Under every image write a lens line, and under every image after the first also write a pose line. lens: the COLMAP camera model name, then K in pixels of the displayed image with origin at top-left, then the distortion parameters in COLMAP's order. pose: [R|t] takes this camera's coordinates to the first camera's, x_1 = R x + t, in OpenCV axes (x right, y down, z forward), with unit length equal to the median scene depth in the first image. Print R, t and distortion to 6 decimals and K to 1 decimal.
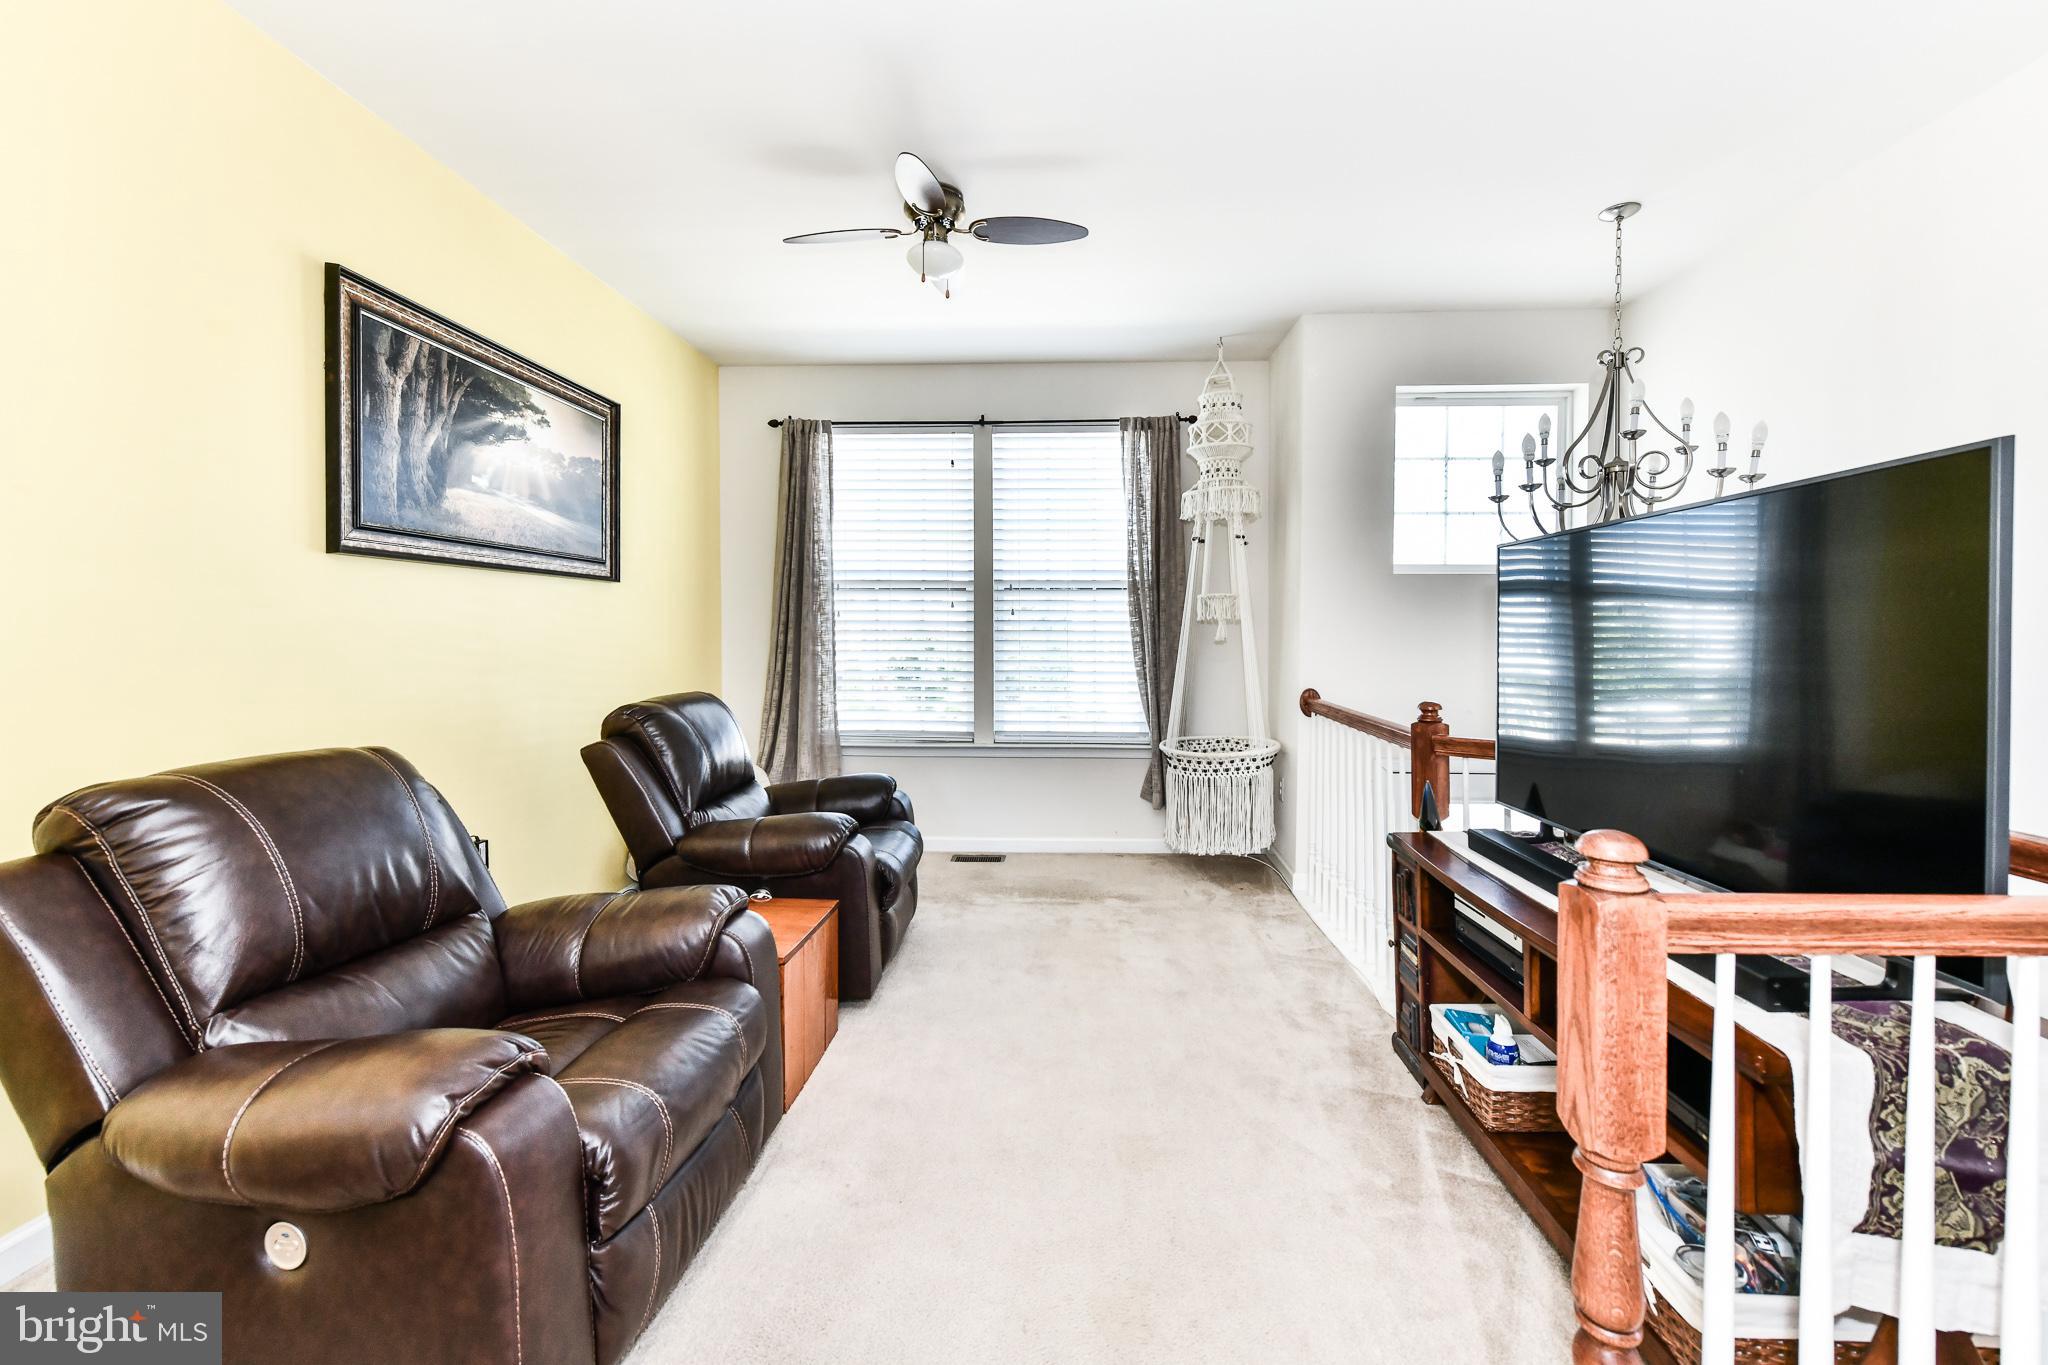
lens RADIAL K [[833.6, 0, 1028.1], [0, 833.6, 638.2], [0, 0, 1]] dist [0.000037, -0.000849]
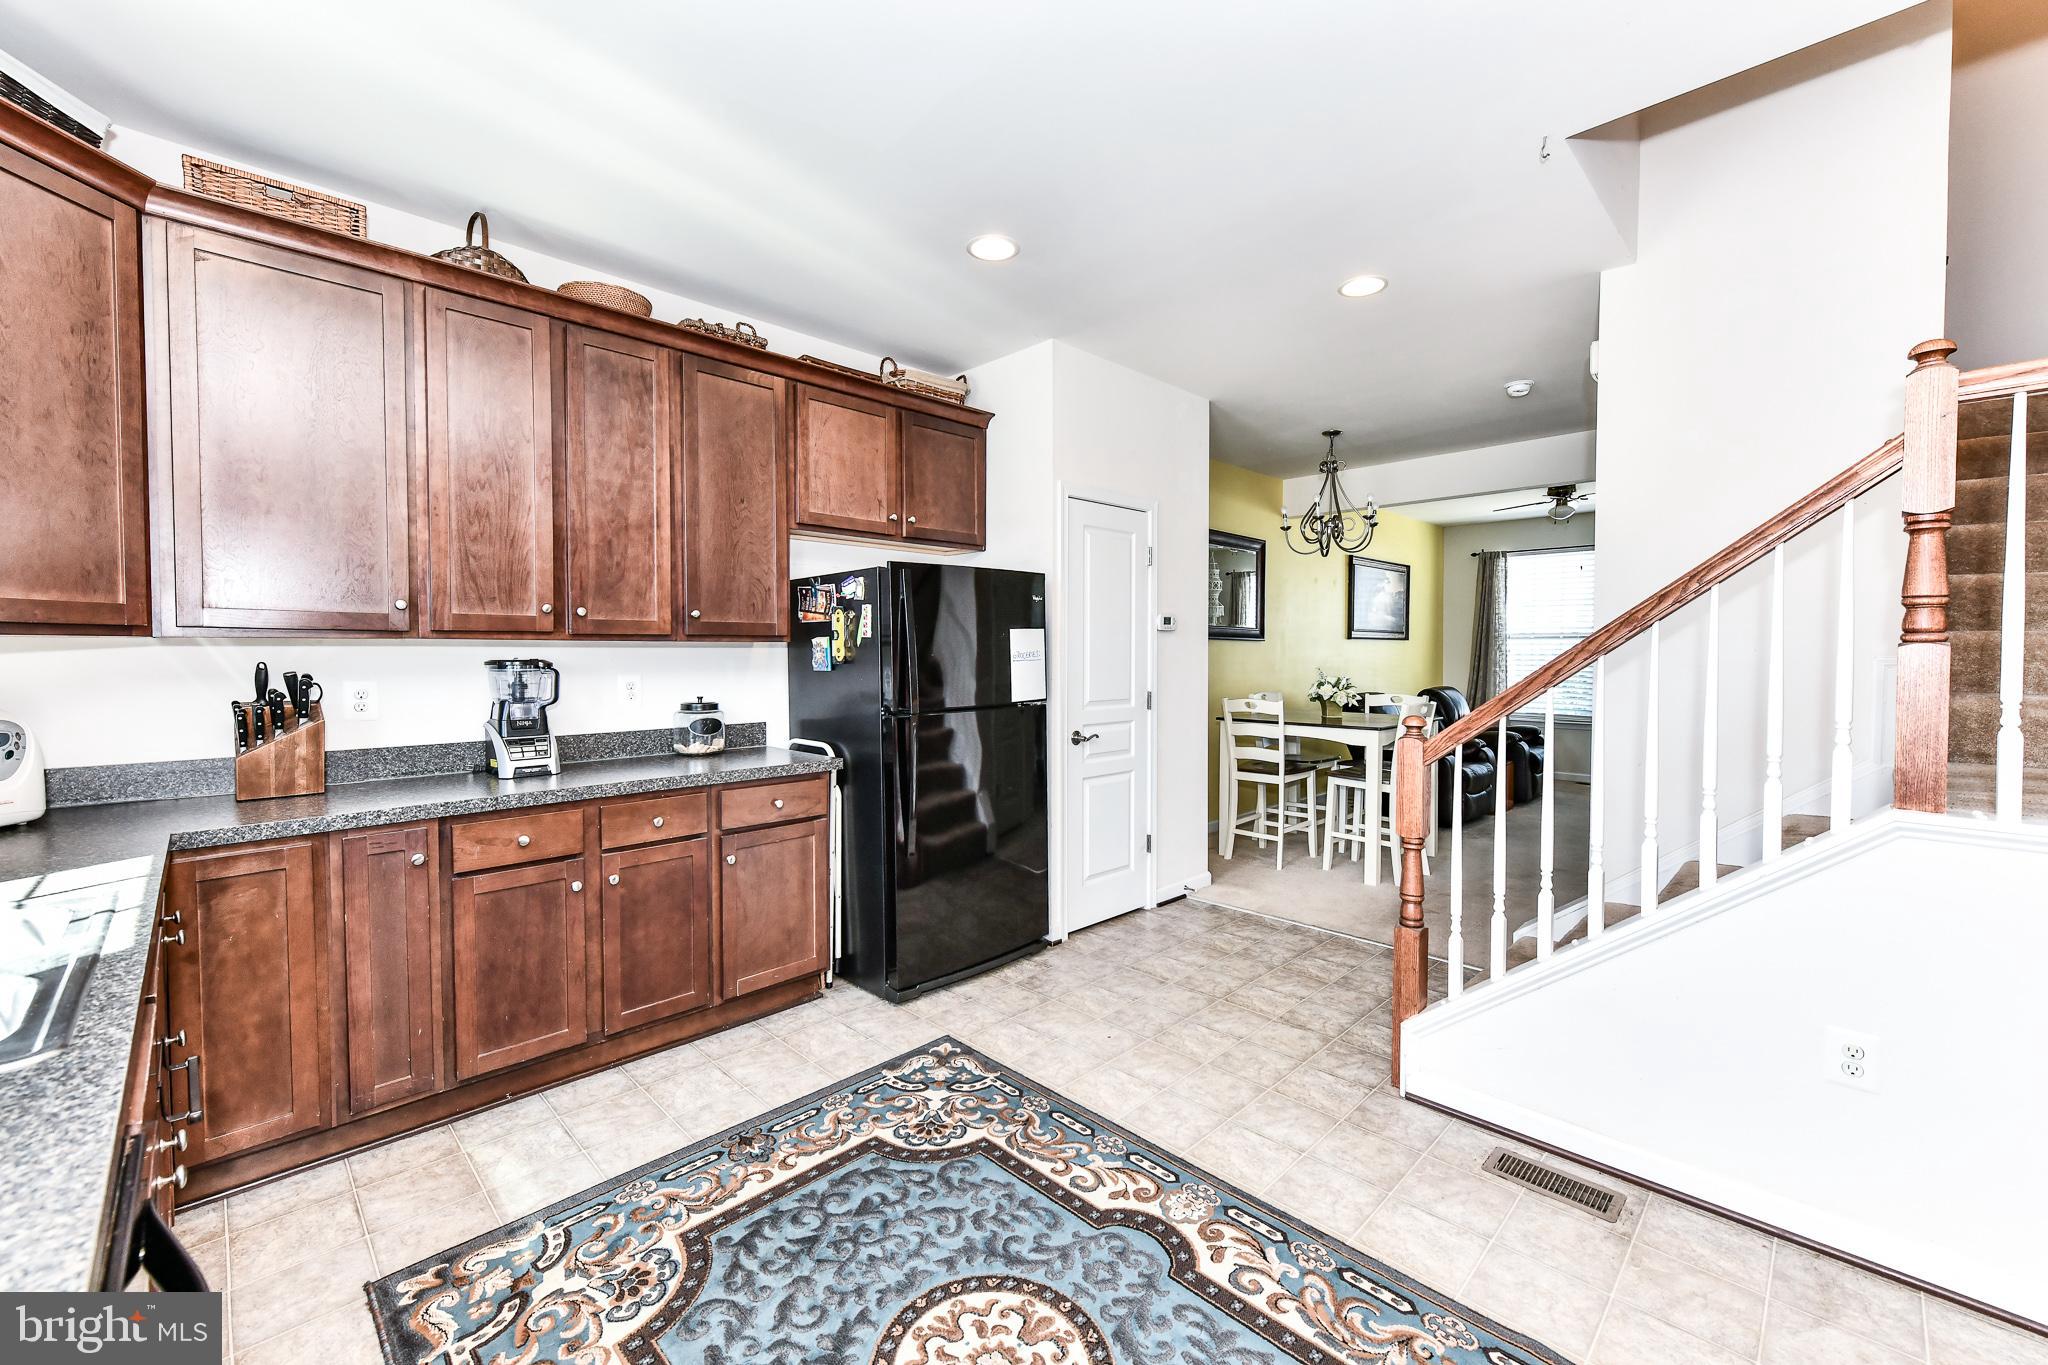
lens RADIAL K [[819.4, 0, 1057.3], [0, 819.4, 677.6], [0, 0, 1]] dist [-0.000248, -0.000151]
pose [[0.760008, 0.016230, -0.649711, 0.247870], [-0.000982, 0.999716, 0.023825, -0.014214], [0.649913, -0.017469, 0.759808, -1.315407]]
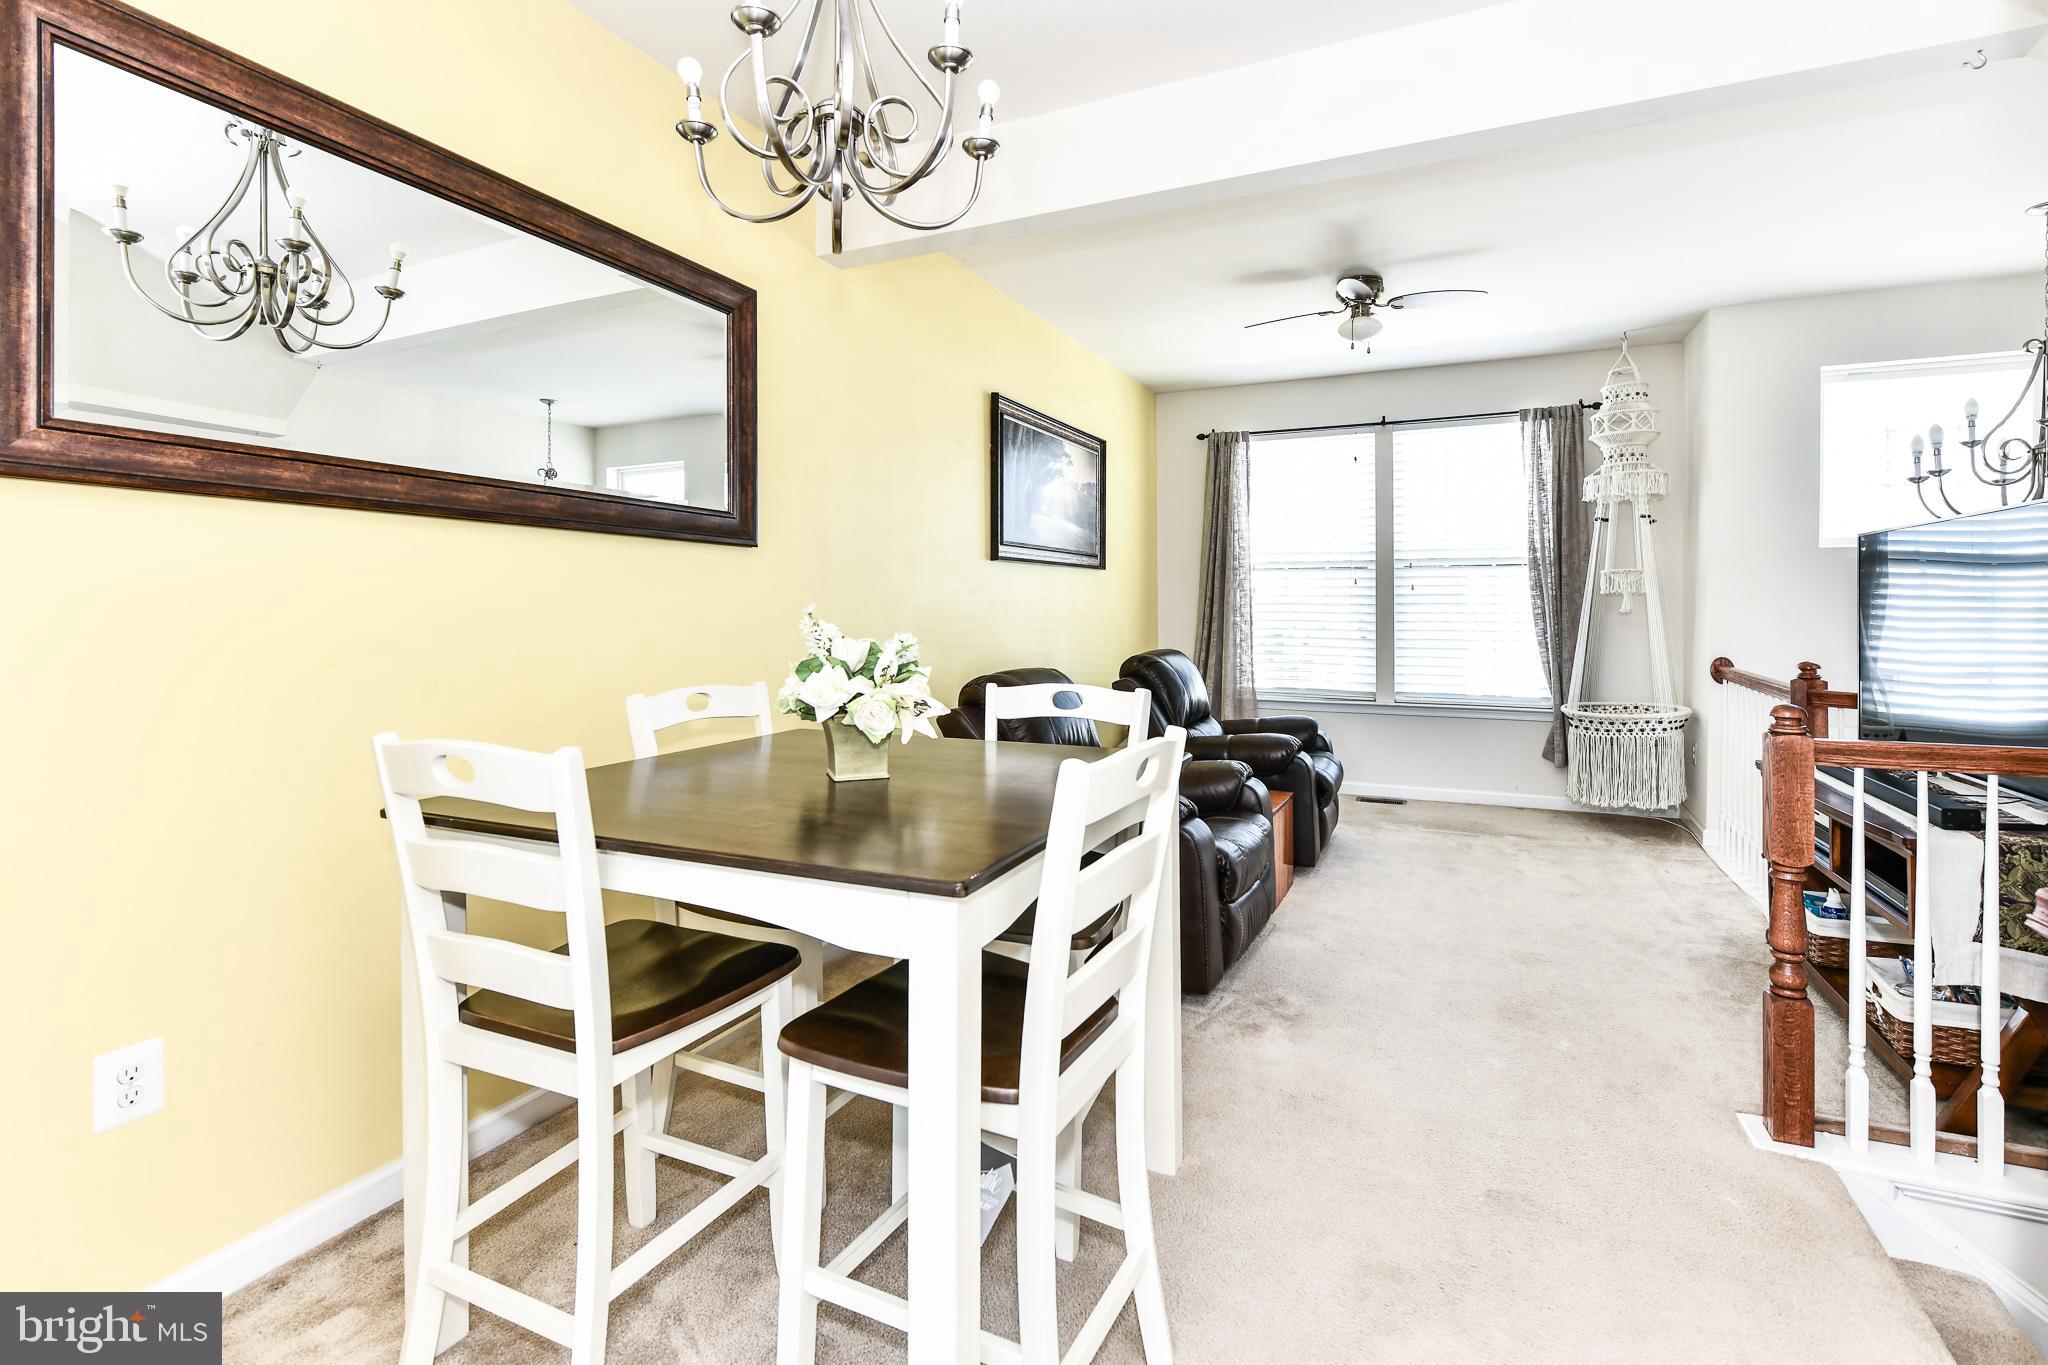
lens RADIAL K [[901.0, 0, 1019.2], [0, 901.0, 608.8], [0, 0, 1]] dist [-0.000083, -0.000383]
pose [[0.919137, -0.001617, -0.393934, -0.031751], [0.000273, 0.999994, -0.003468, 0.002182], [0.393937, 0.003080, 0.919132, -0.388275]]
